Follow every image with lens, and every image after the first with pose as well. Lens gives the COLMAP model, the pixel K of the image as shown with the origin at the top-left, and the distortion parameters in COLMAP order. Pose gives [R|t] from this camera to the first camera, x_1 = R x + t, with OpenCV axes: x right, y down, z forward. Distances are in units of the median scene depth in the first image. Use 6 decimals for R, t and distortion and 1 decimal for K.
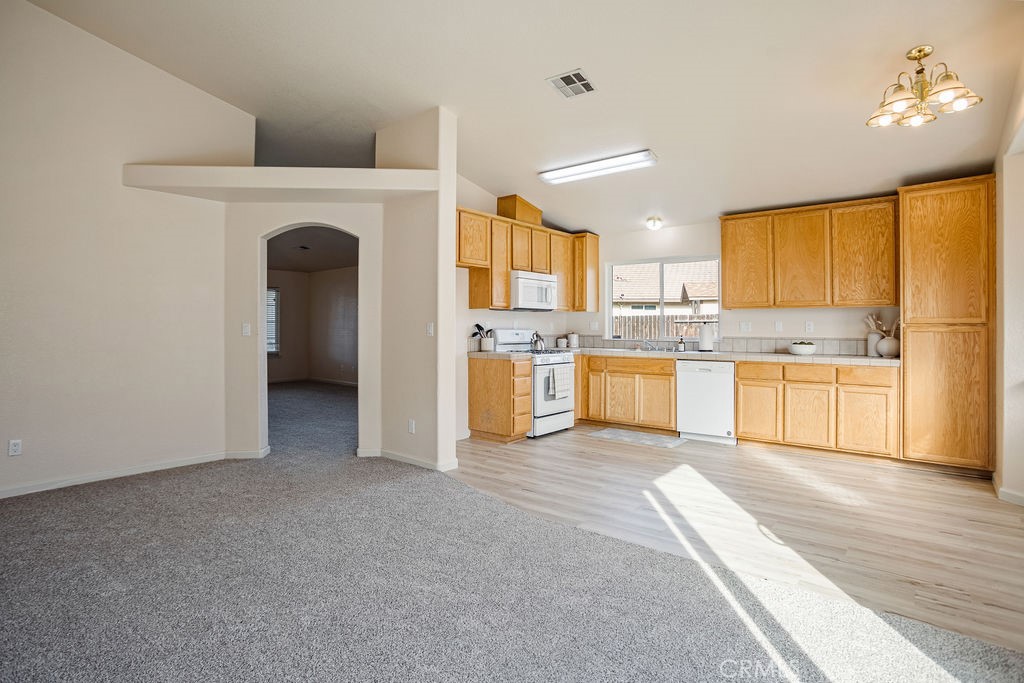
lens RADIAL K [[536.5, 0, 522.3], [0, 536.5, 319.9], [0, 0, 1]] dist [-0.006138, 0.005743]
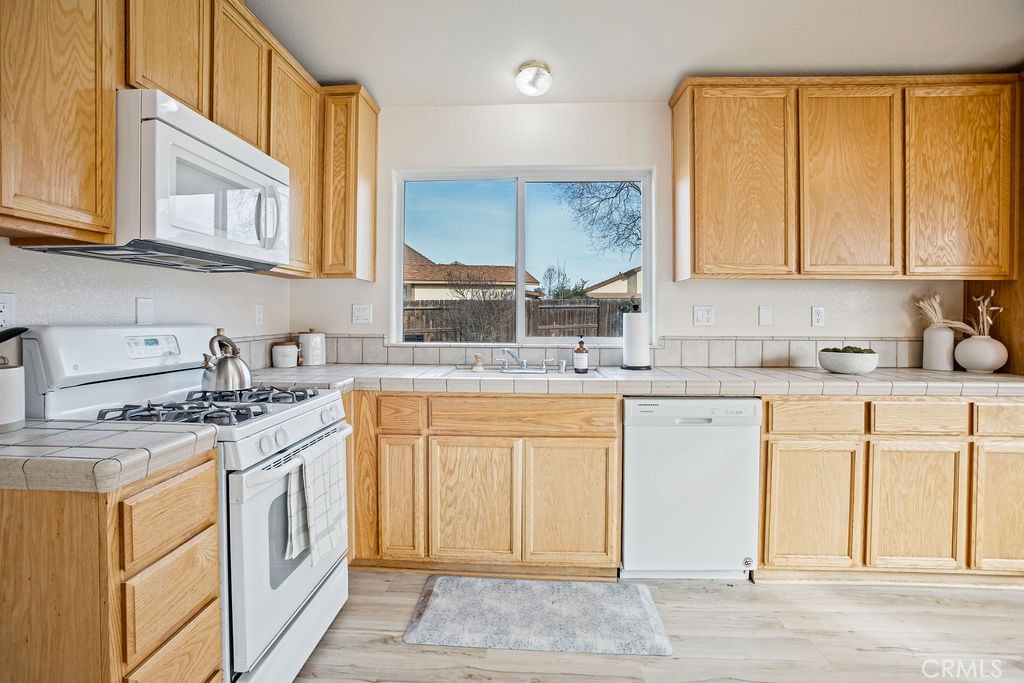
lens RADIAL K [[503.9, 0, 503.9], [0, 503.9, 316.5], [0, 0, 1]] dist [-0.050643, 0.020028]
pose [[0.825815, -0.000839, 0.563941, -0.002252], [-0.008862, 0.999856, 0.014465, 0.008173], [-0.563872, -0.016943, 0.825689, 0.767707]]
